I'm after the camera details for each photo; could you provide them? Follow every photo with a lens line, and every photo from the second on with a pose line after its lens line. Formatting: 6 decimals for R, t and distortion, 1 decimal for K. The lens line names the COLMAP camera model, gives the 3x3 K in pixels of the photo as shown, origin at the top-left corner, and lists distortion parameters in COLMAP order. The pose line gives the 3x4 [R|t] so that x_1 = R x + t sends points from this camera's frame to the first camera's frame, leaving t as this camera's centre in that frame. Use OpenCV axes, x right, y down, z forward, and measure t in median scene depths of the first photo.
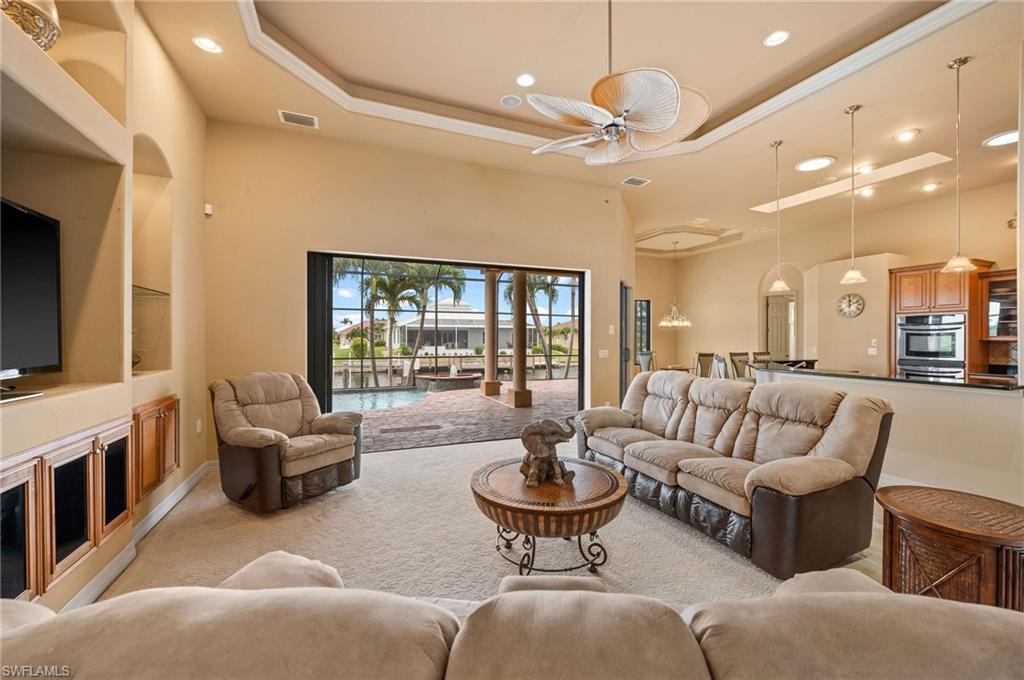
lens RADIAL K [[412.4, 0, 518.0], [0, 412.4, 334.0], [0, 0, 1]] dist [-0.007161, 0.001091]
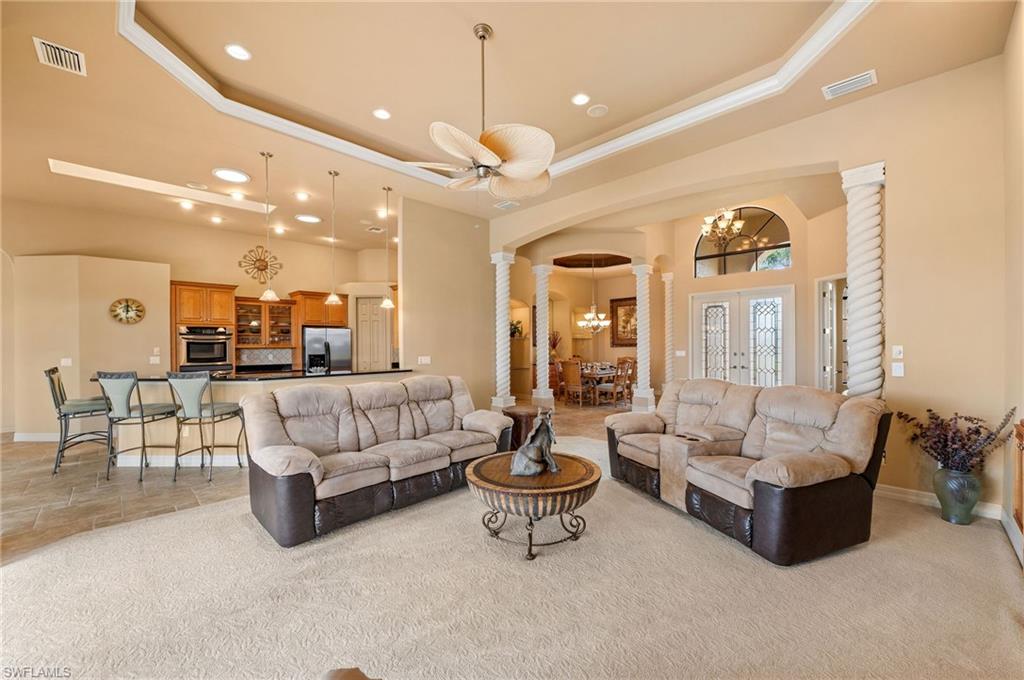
lens RADIAL K [[412.4, 0, 516.3], [0, 412.4, 343.4], [0, 0, 1]] dist [-0.007161, 0.001091]
pose [[-0.371824, 0.001408, 0.928302, -0.422601], [-0.004155, 0.999986, -0.003181, 0.001364], [-0.928294, -0.005040, -0.371813, 0.631997]]
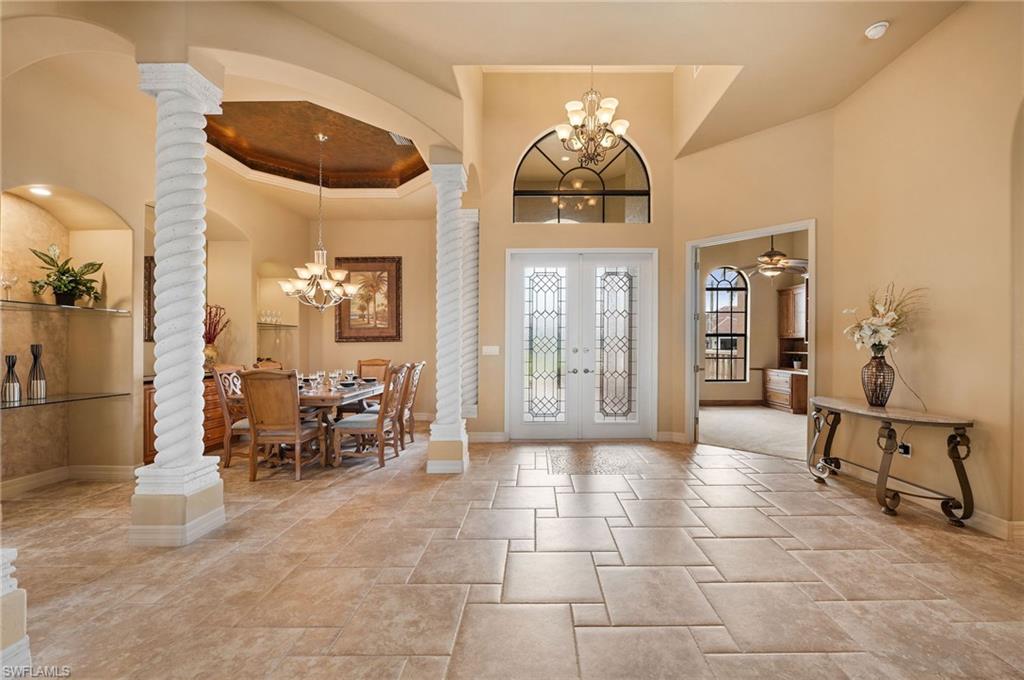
lens RADIAL K [[412.4, 0, 537.8], [0, 412.4, 352.2], [0, 0, 1]] dist [-0.007161, 0.001091]
pose [[-0.919729, -0.006404, 0.392503, 0.308066], [-0.004034, 0.999968, 0.006862, 0.028023], [-0.392534, 0.004728, -0.919725, 0.286084]]
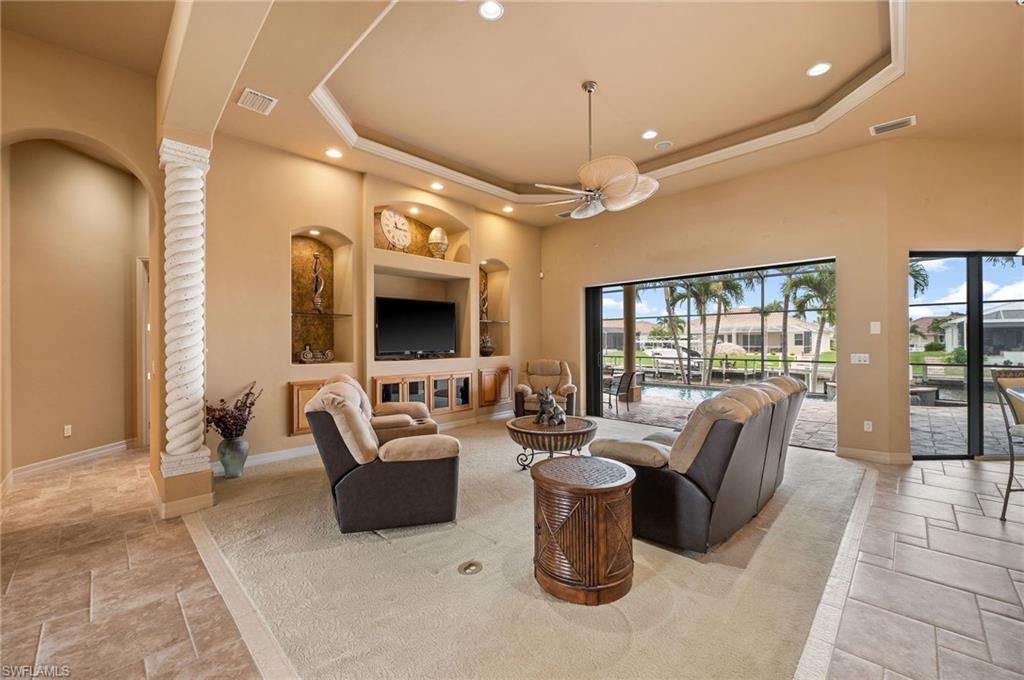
lens RADIAL K [[412.4, 0, 517.3], [0, 412.4, 343.0], [0, 0, 1]] dist [-0.007161, 0.001091]
pose [[0.390956, -0.002182, -0.920407, 0.684889], [0.016363, 0.999856, 0.004580, 0.003318], [0.920264, -0.016852, 0.390935, 0.090117]]
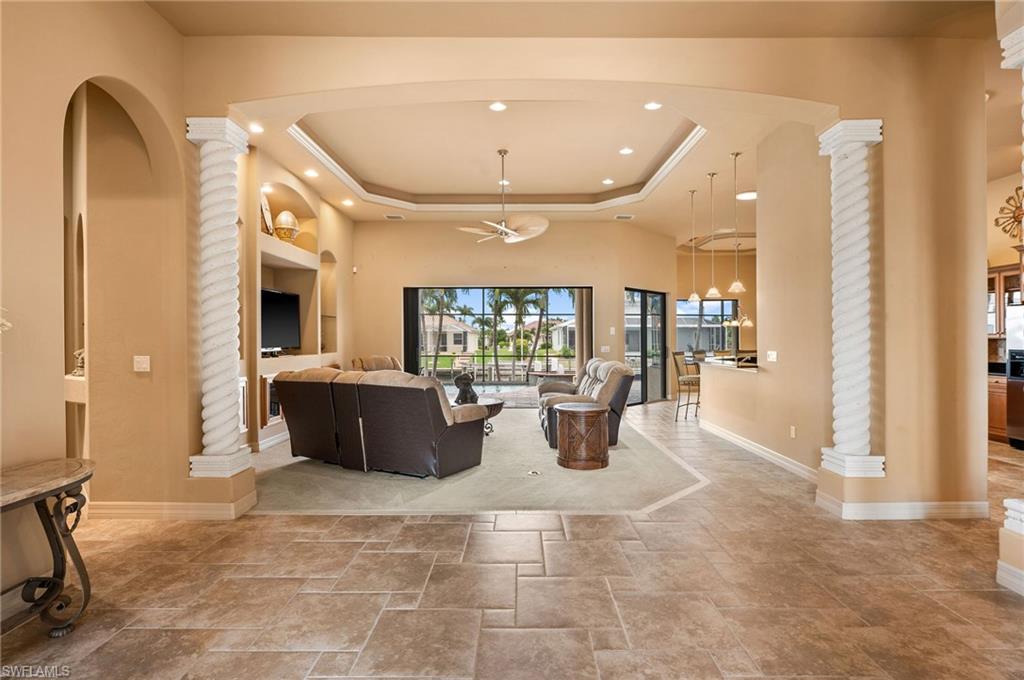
lens RADIAL K [[490.1, 0, 524.7], [0, 490.1, 340.4], [0, 0, 1]] dist [0.004207, -0.000994]
pose [[0.923021, -0.002091, -0.384744, 0.581936], [0.006773, 0.999919, 0.010814, 0.001148], [0.384690, -0.012587, 0.922960, -0.548978]]
